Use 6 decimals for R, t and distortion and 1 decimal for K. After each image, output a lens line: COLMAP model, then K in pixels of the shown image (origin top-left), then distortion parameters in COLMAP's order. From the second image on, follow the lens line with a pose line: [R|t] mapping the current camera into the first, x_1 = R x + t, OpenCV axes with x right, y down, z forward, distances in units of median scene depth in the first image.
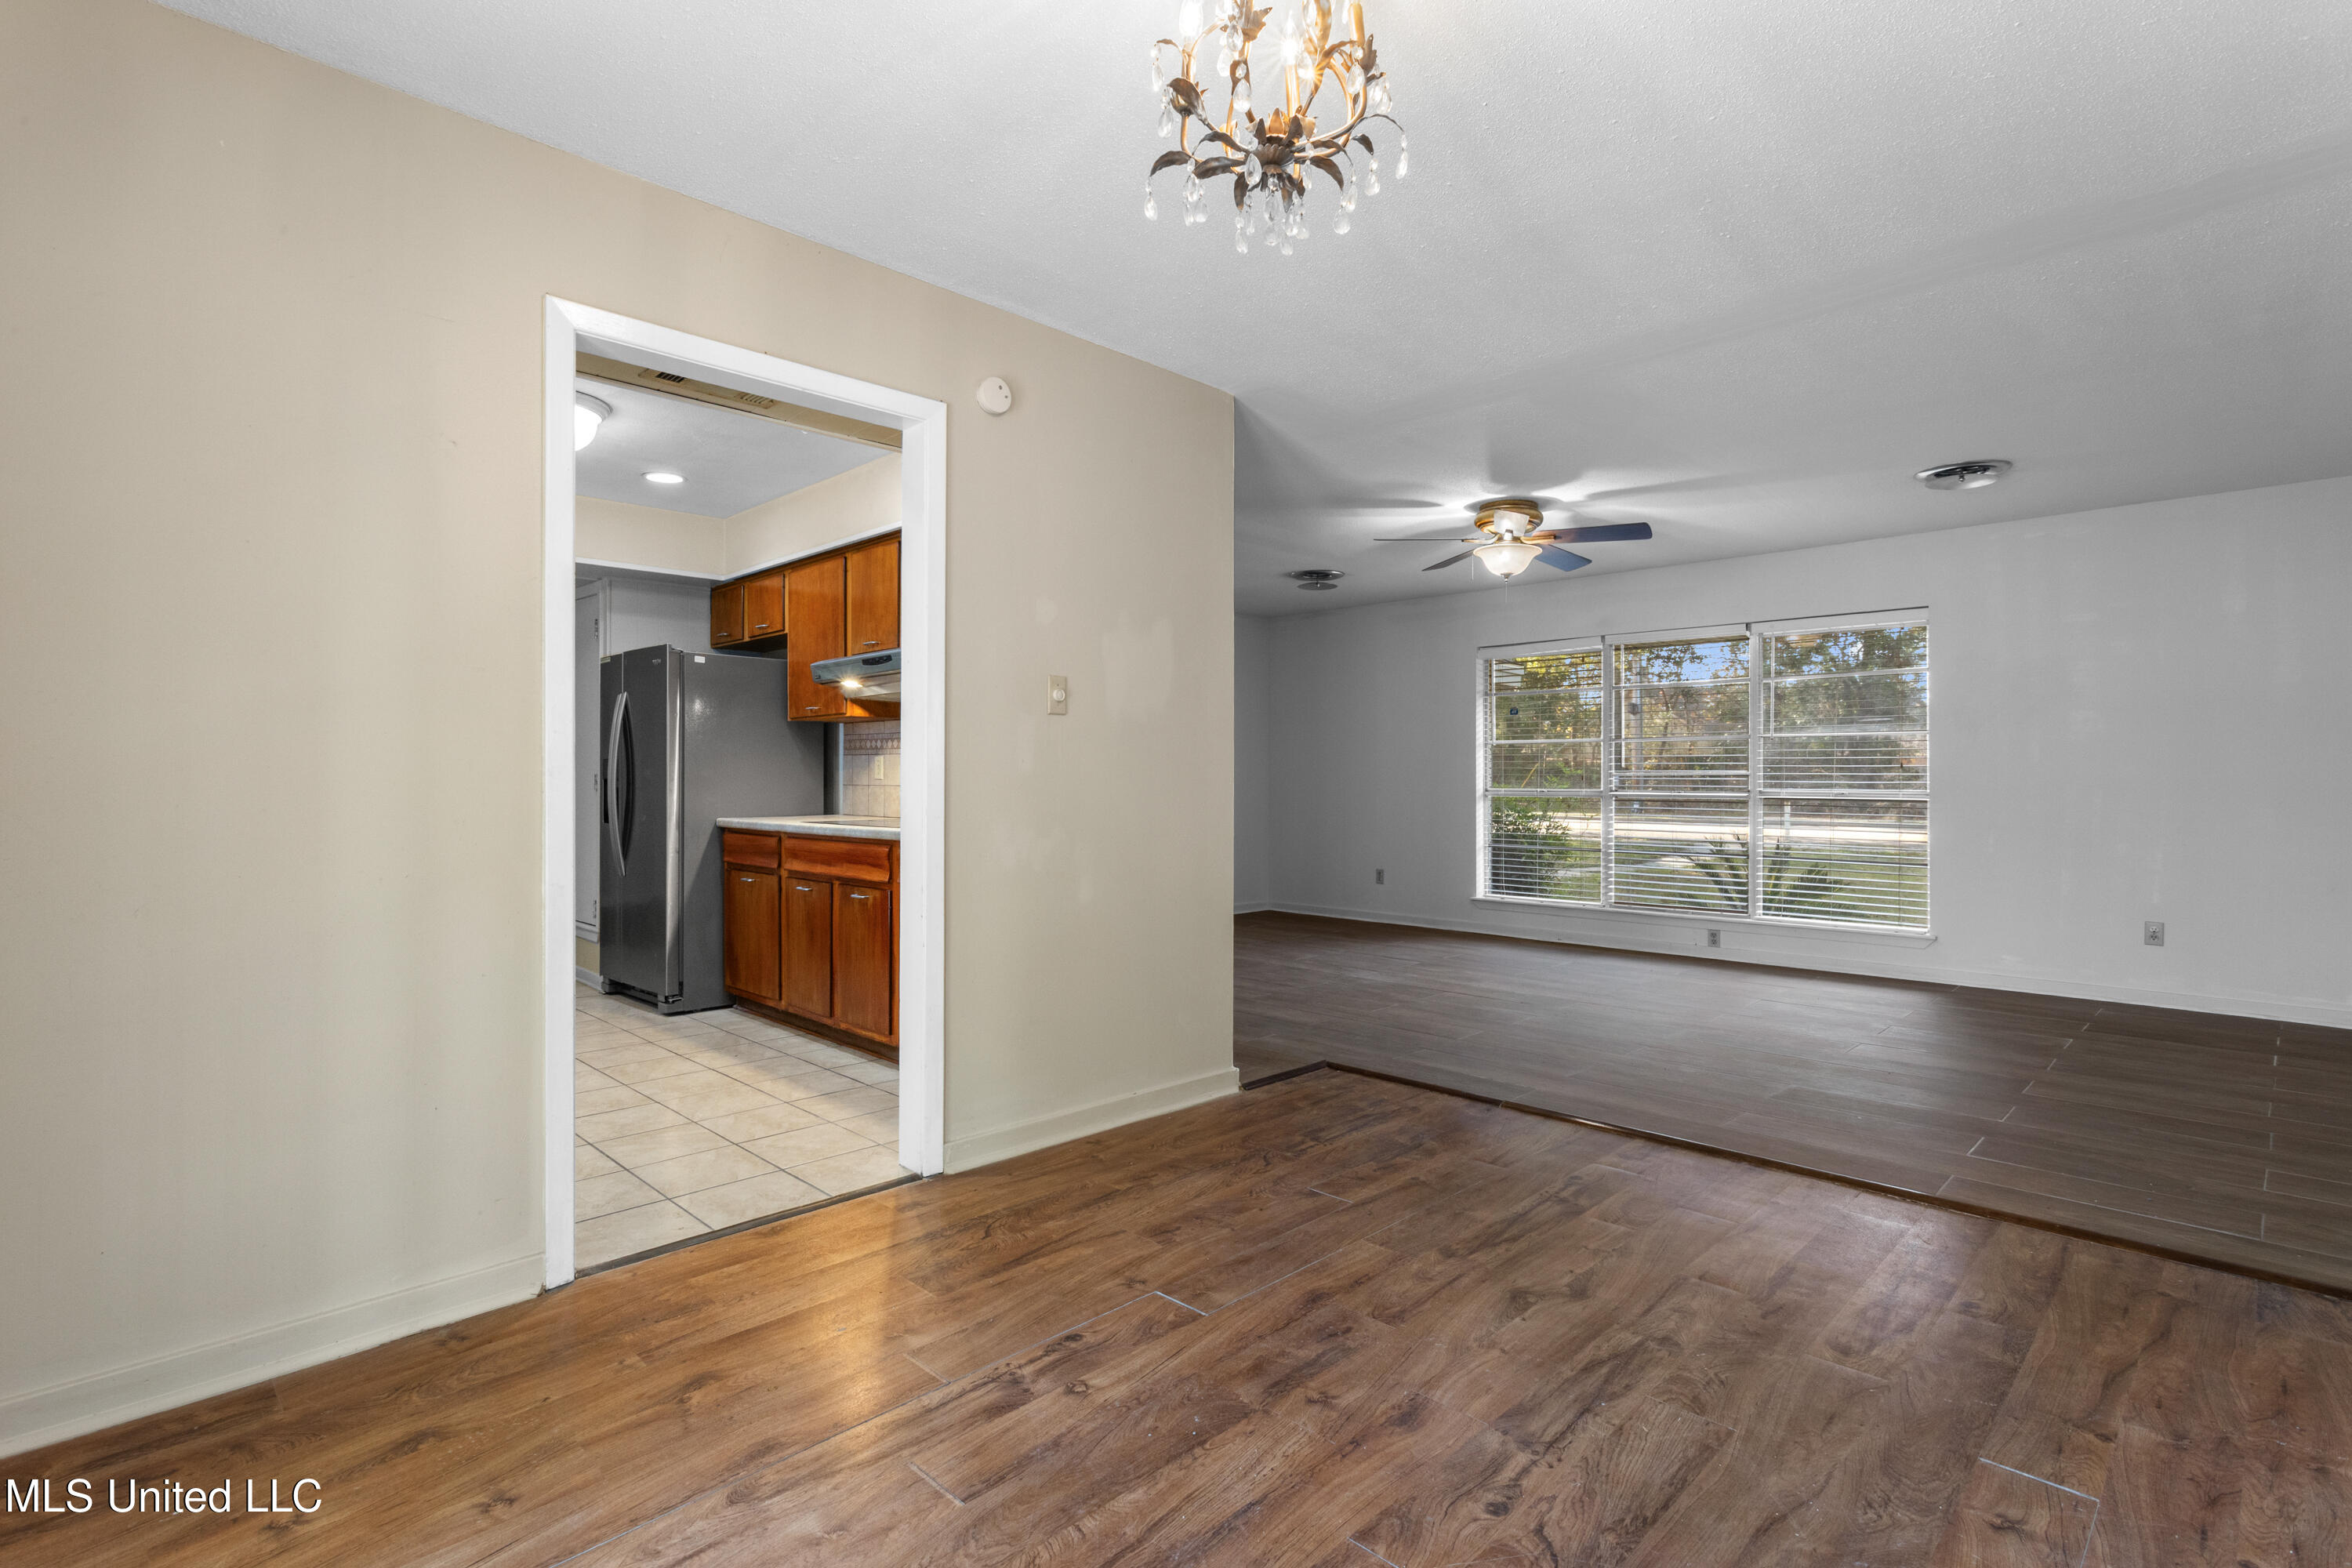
lens RADIAL K [[1117.0, 0, 1179.4], [0, 1117.0, 764.2], [0, 0, 1]] dist [-0.000874, 0.003270]
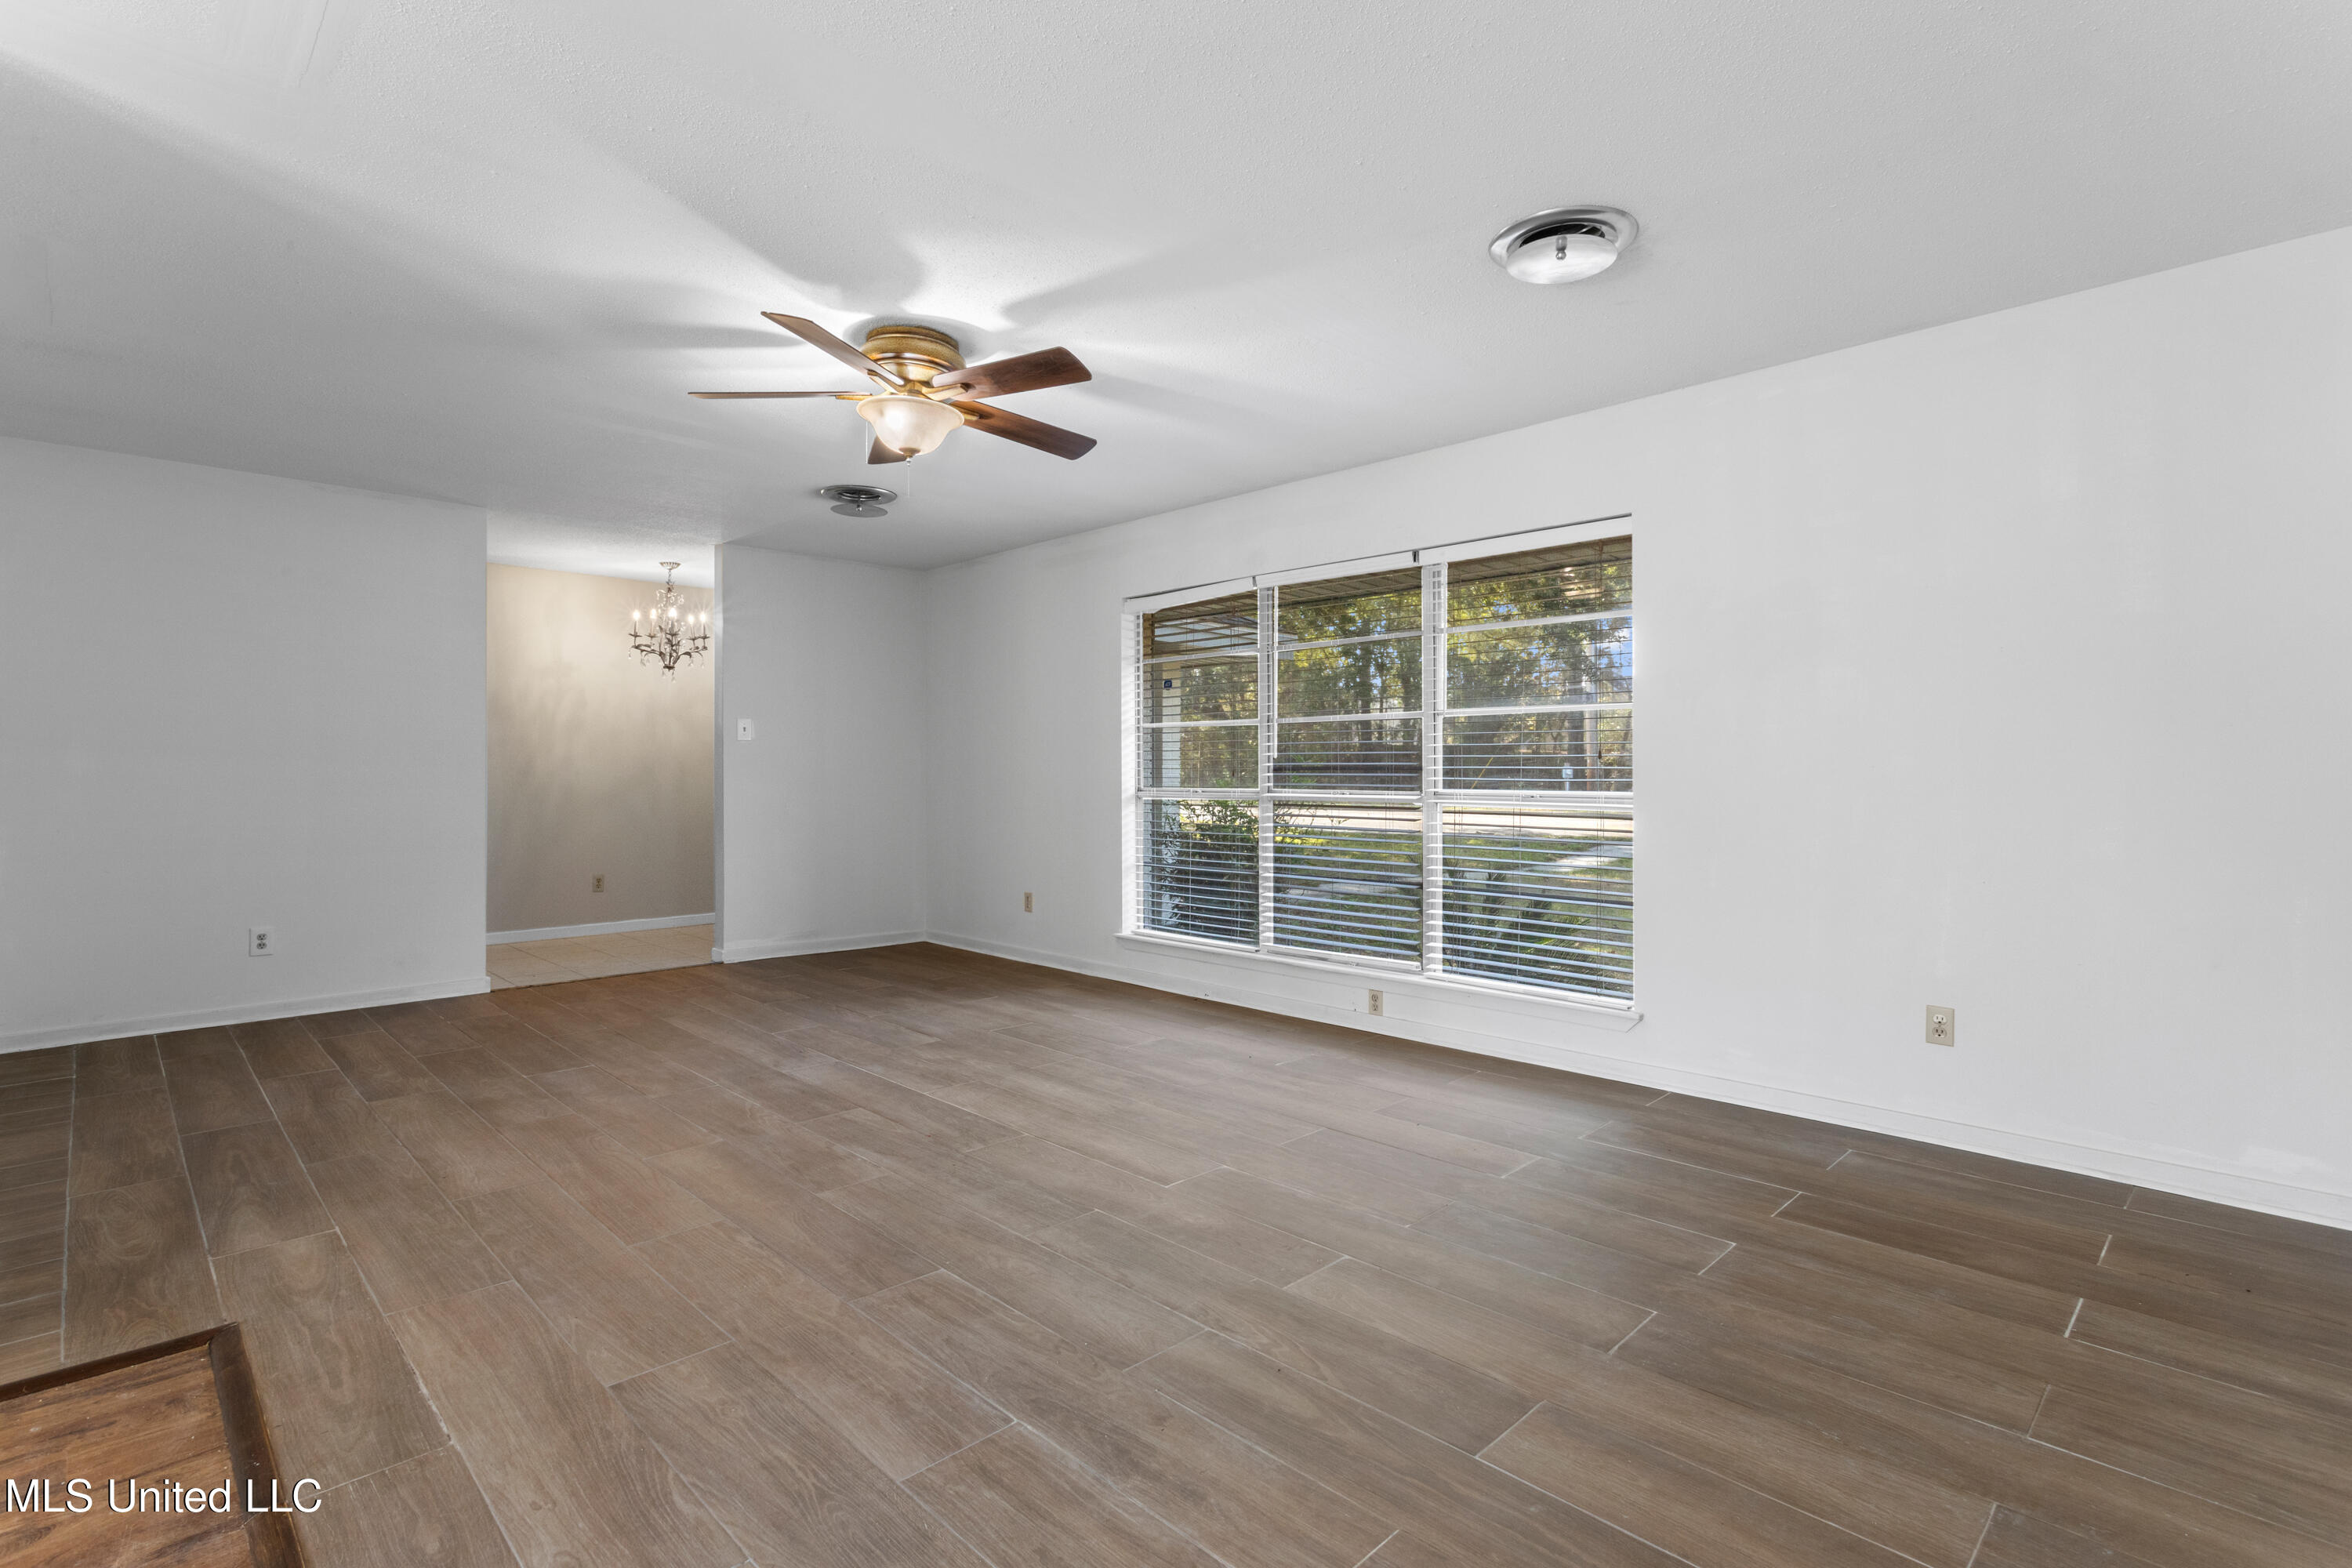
lens RADIAL K [[1117.0, 0, 1165.8], [0, 1117.0, 773.0], [0, 0, 1]] dist [-0.000874, 0.003270]
pose [[0.999969, -0.002986, -0.007326, 0.661940], [0.003094, 0.999887, 0.014692, 0.001614], [0.007281, -0.014714, 0.999865, 0.561626]]
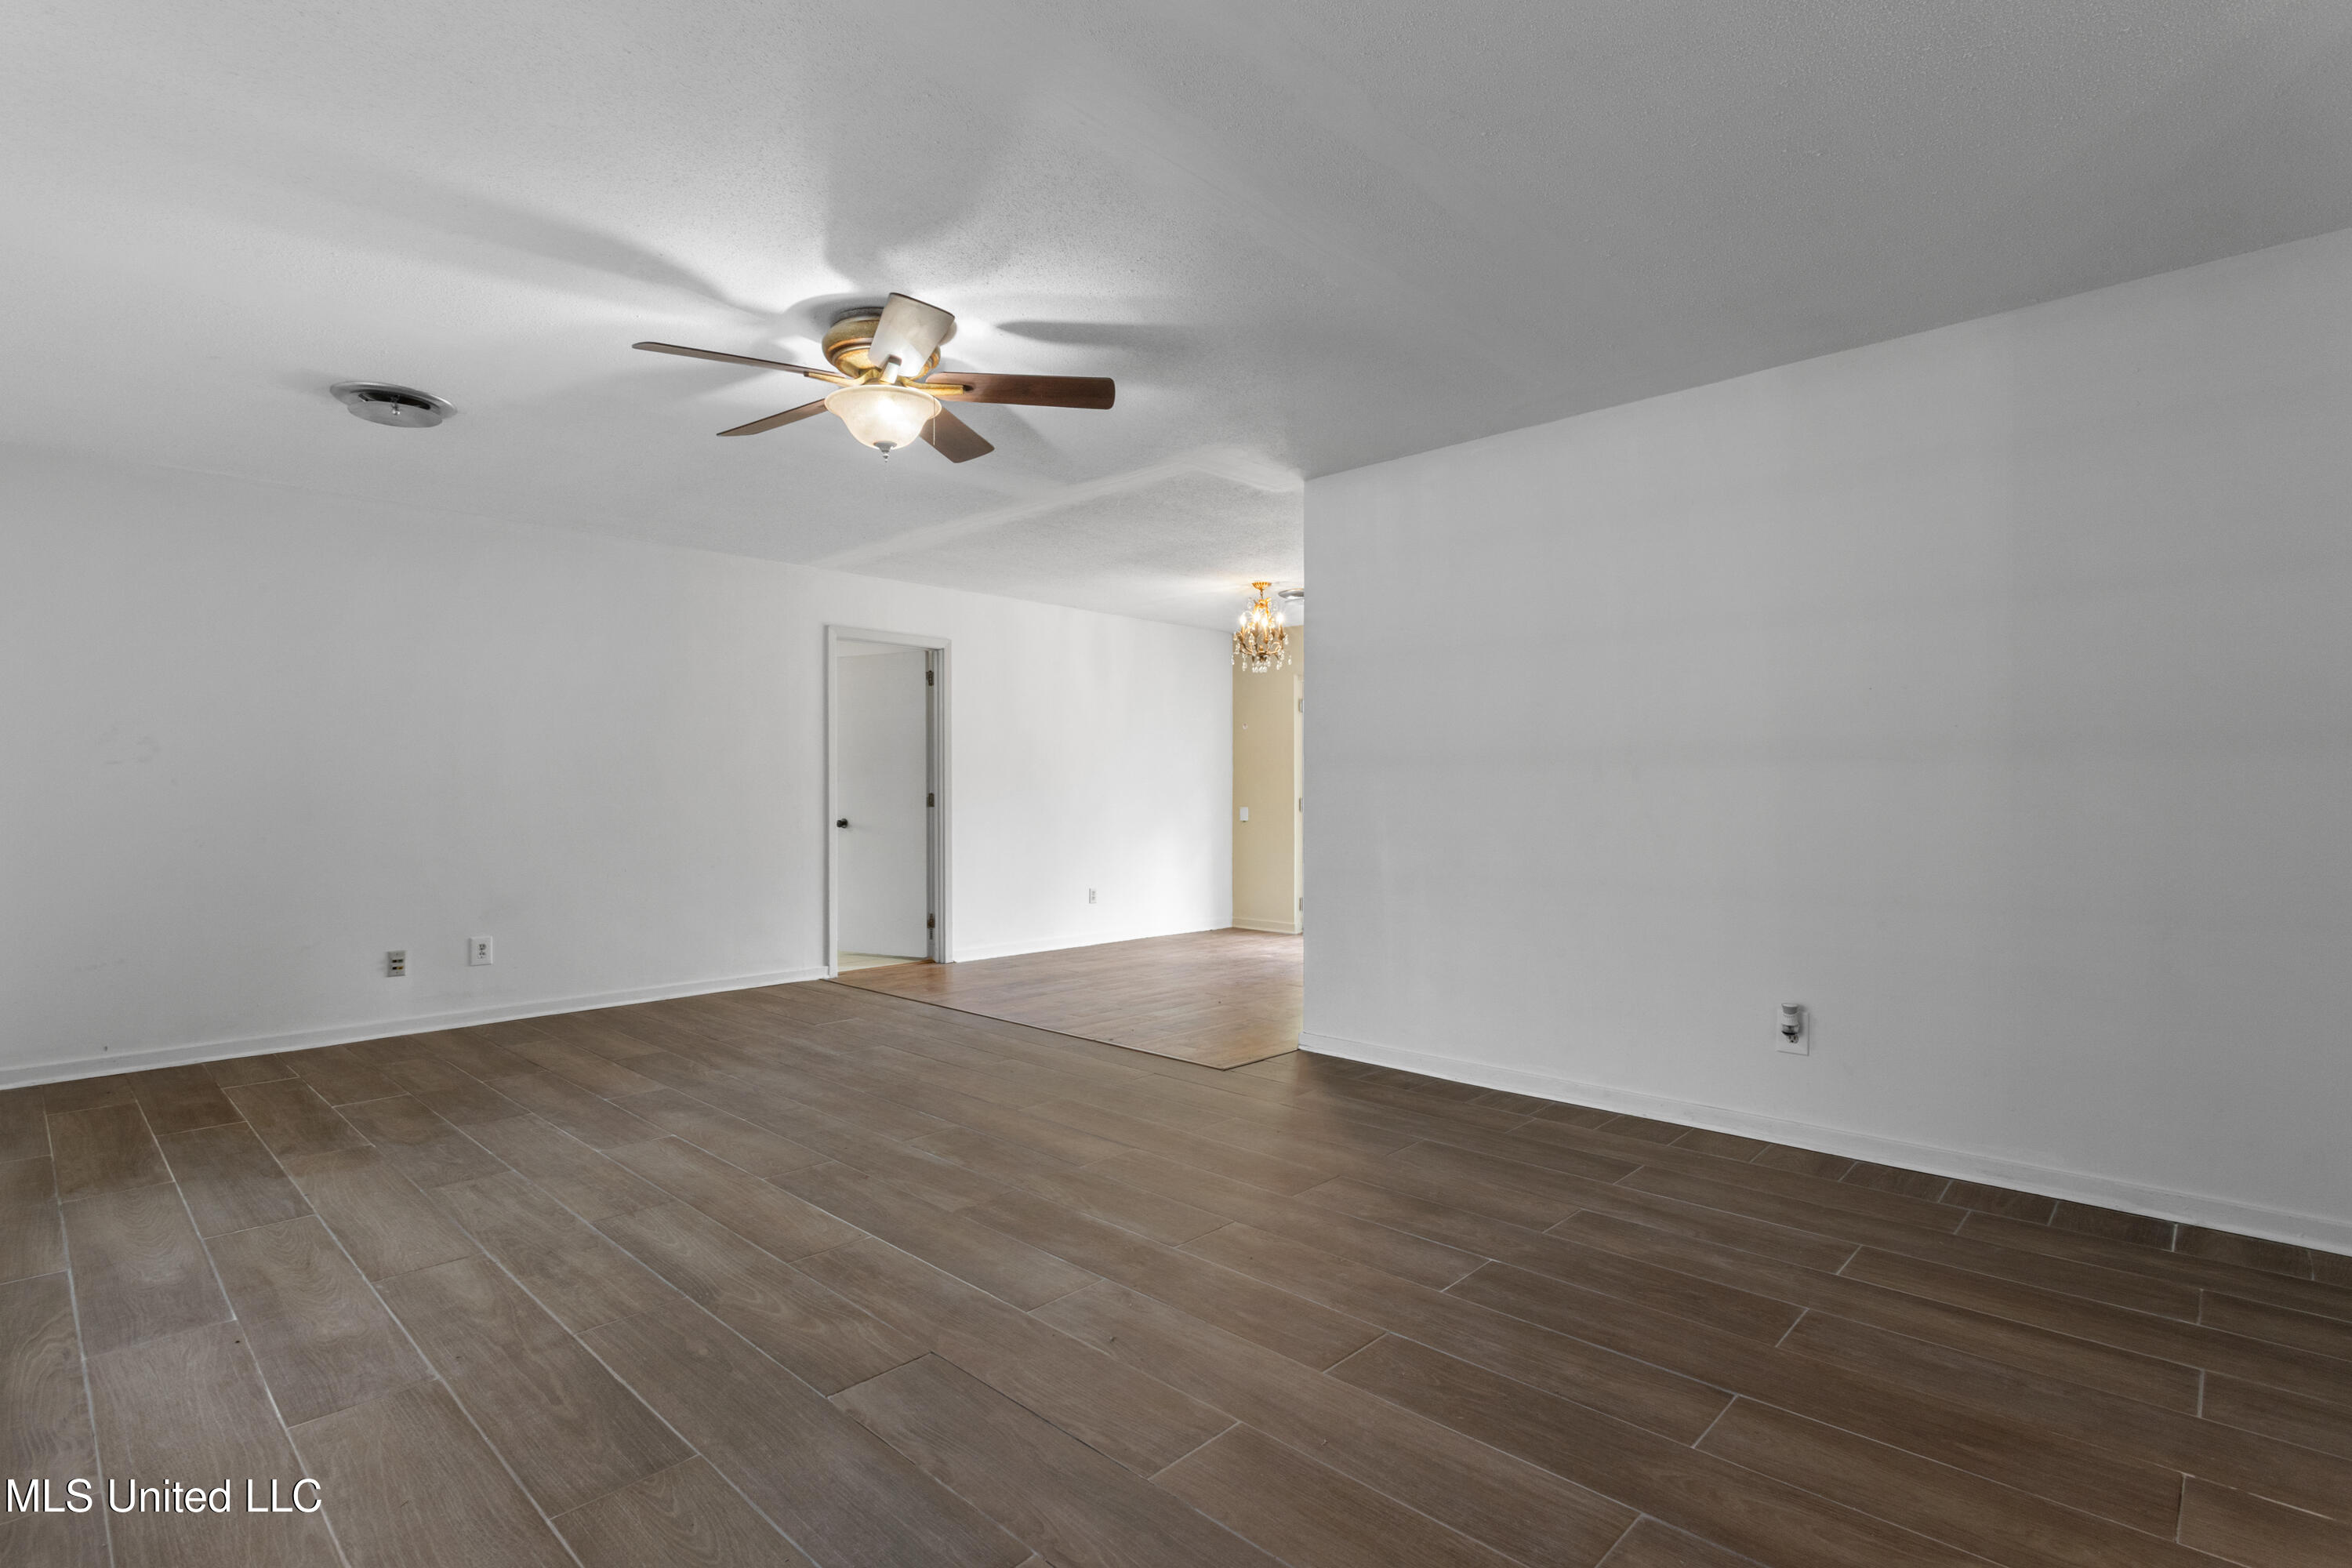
lens RADIAL K [[1117.0, 0, 1150.7], [0, 1117.0, 804.5], [0, 0, 1]] dist [-0.000874, 0.003270]
pose [[-0.999810, 0.000714, -0.019498, 0.254043], [0.000765, 0.999996, -0.002609, 0.025778], [0.019497, -0.002624, -0.999806, 2.357082]]
